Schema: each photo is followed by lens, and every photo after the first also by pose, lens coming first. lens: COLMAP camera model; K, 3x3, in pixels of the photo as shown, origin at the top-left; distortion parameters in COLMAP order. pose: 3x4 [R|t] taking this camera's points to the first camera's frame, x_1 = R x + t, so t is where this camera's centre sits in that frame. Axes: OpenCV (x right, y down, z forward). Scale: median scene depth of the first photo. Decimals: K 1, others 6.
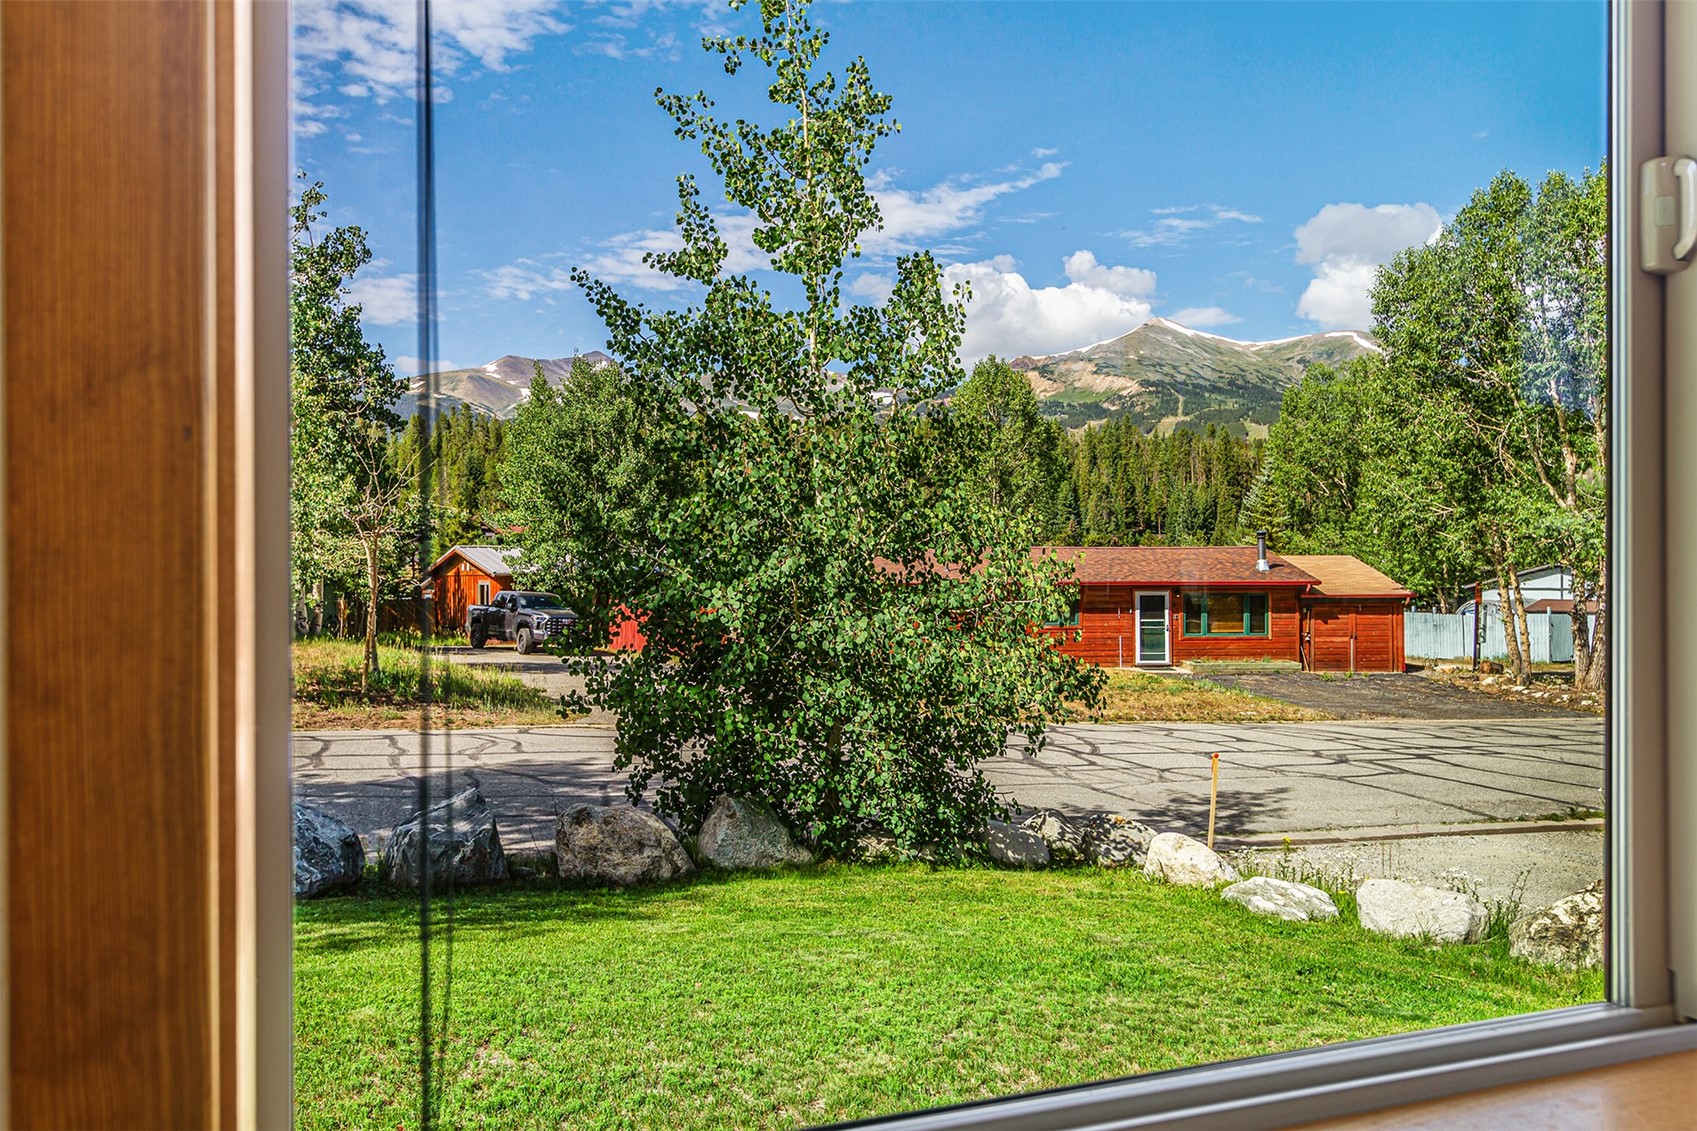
lens RADIAL K [[1360.3, 0, 845.2], [0, 1360.3, 568.6], [0, 0, 1]] dist [0.011400, 0.000656]
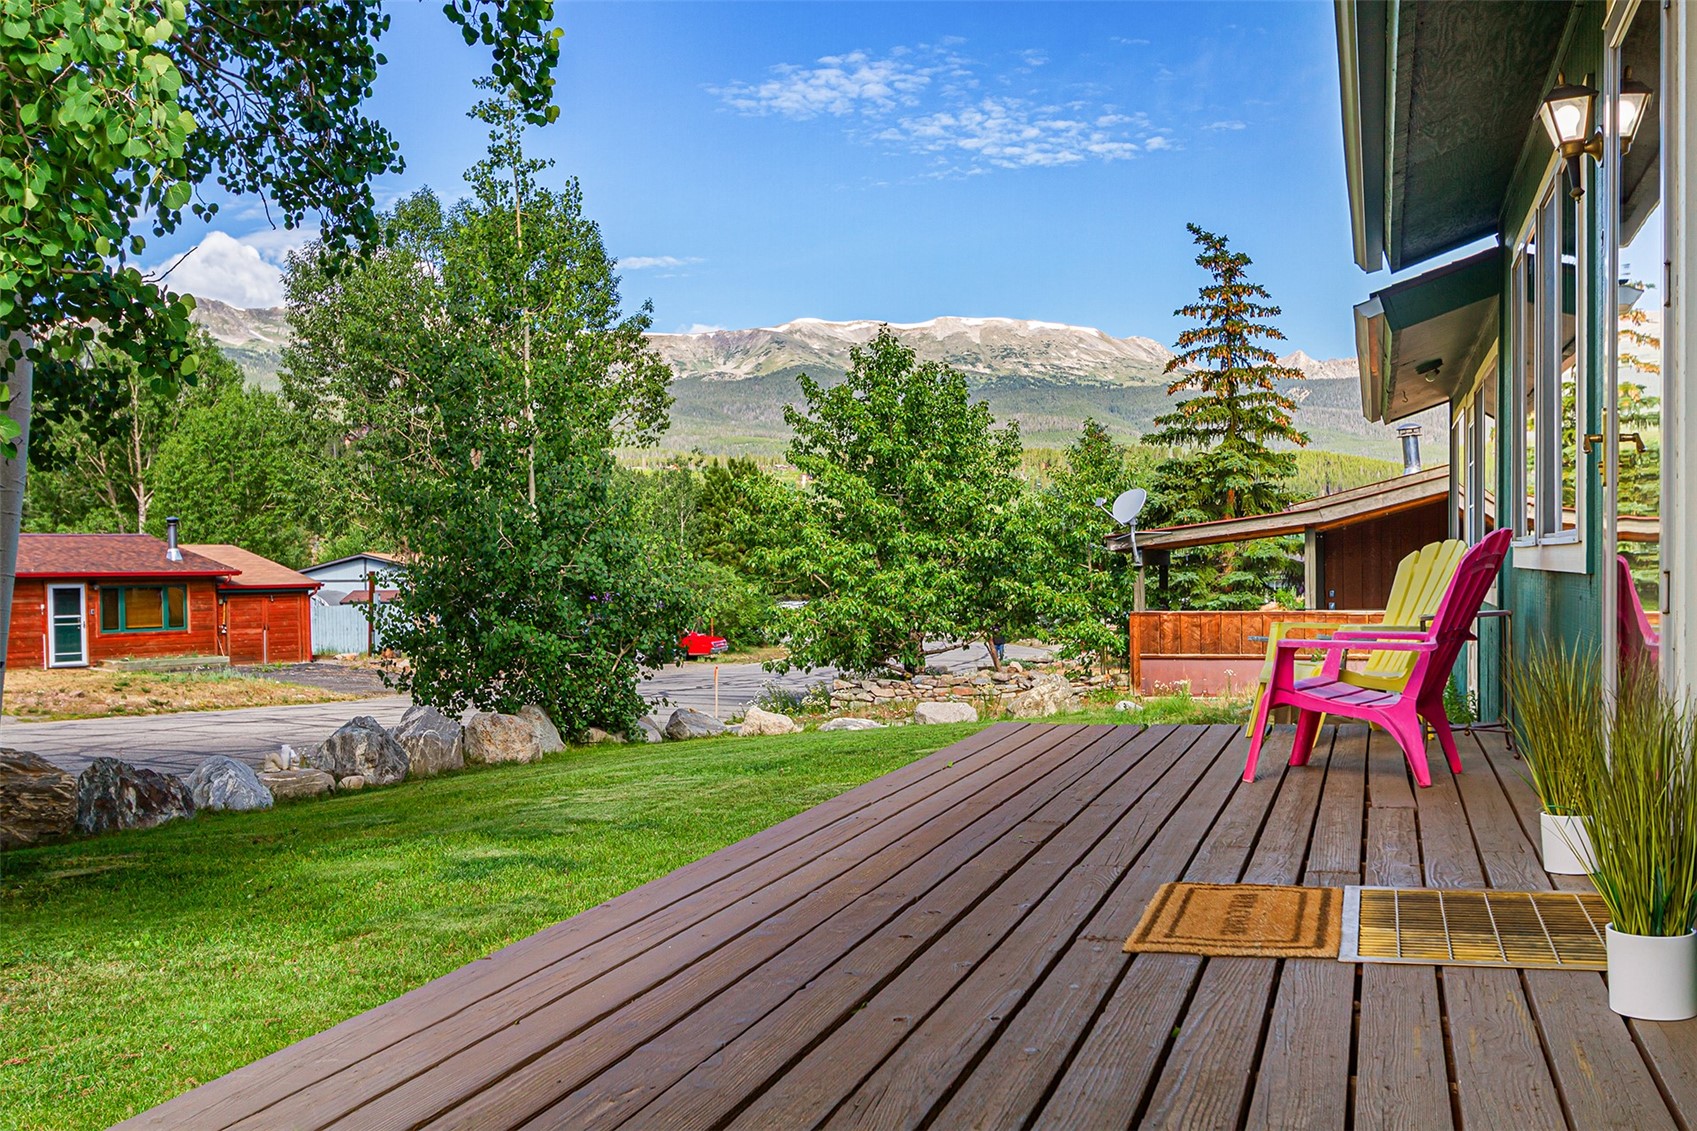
lens RADIAL K [[1676.5, 0, 848.5], [0, 1676.5, 565.5], [0, 0, 1]] dist [0.011164, 0.002936]
pose [[0.628832, -0.002956, 0.777536, -0.304669], [0.003512, 0.999993, 0.000962, 0.005567], [-0.777533, 0.002126, 0.628838, -0.084545]]
